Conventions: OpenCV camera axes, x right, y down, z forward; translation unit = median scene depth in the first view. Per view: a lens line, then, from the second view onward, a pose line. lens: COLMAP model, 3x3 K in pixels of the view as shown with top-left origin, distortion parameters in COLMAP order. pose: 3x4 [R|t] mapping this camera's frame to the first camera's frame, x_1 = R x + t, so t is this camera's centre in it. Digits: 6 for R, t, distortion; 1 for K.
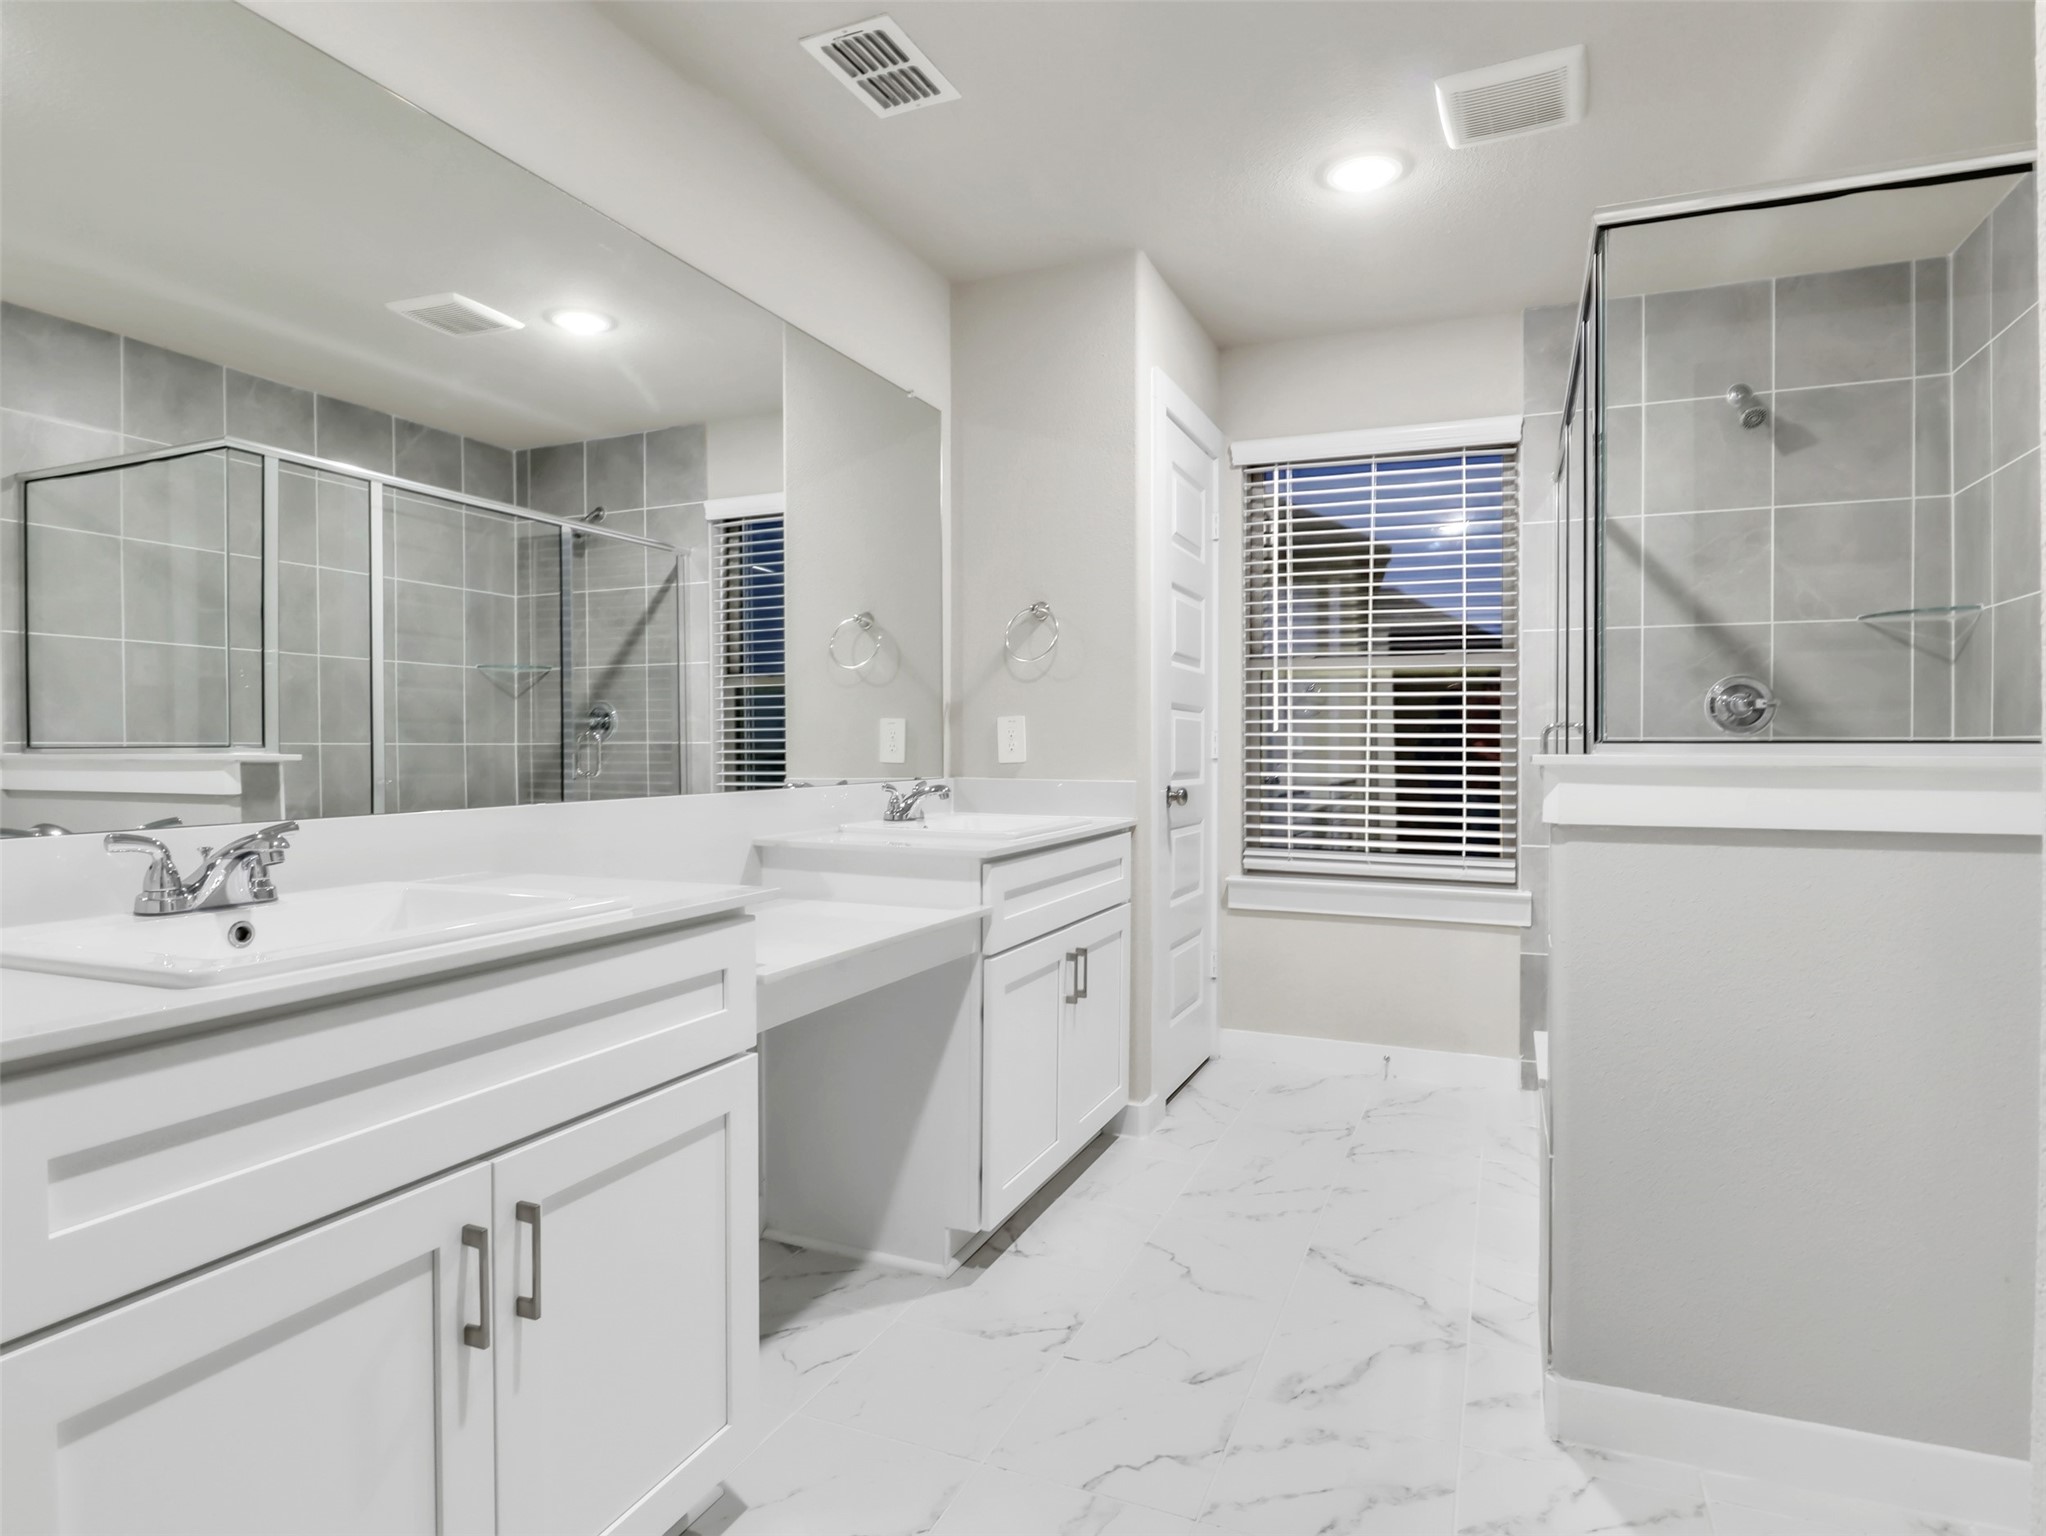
lens RADIAL K [[1162.5, 0, 1016.5], [0, 1162.5, 756.8], [0, 0, 1]] dist [-0.012647, 0.001752]
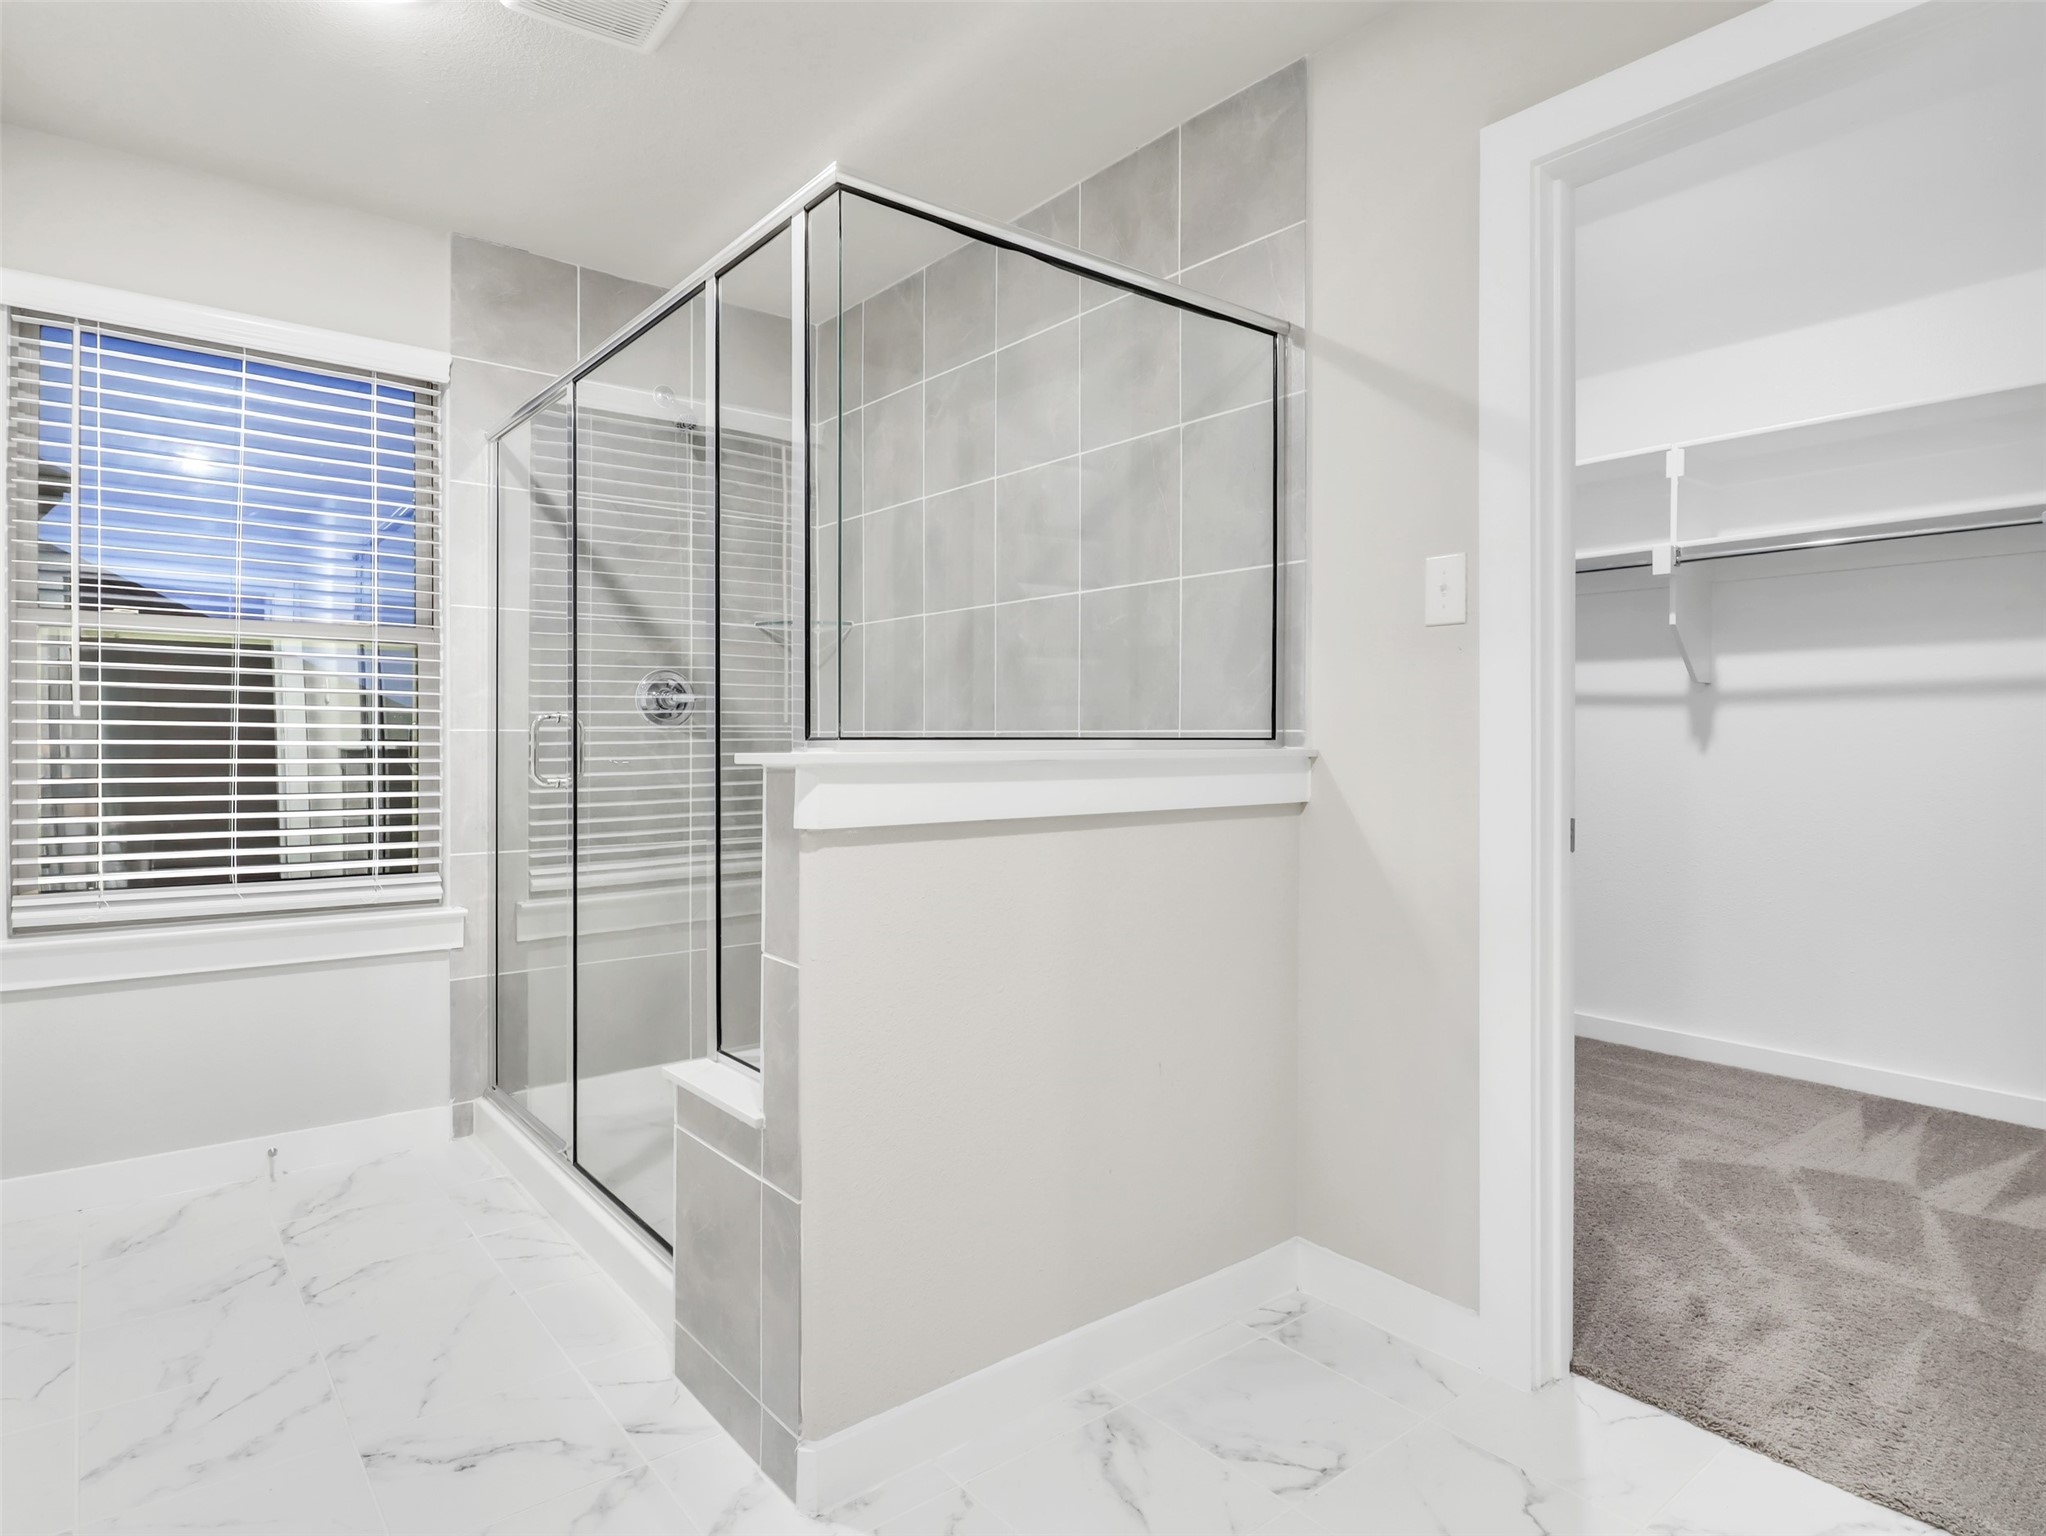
lens RADIAL K [[1162.5, 0, 1062.1], [0, 1162.5, 739.2], [0, 0, 1]] dist [-0.012647, 0.001752]
pose [[0.457492, -0.001535, 0.889213, -0.119006], [0.007650, 0.999968, -0.002210, -0.003743], [-0.889181, 0.007814, 0.457489, 0.203943]]
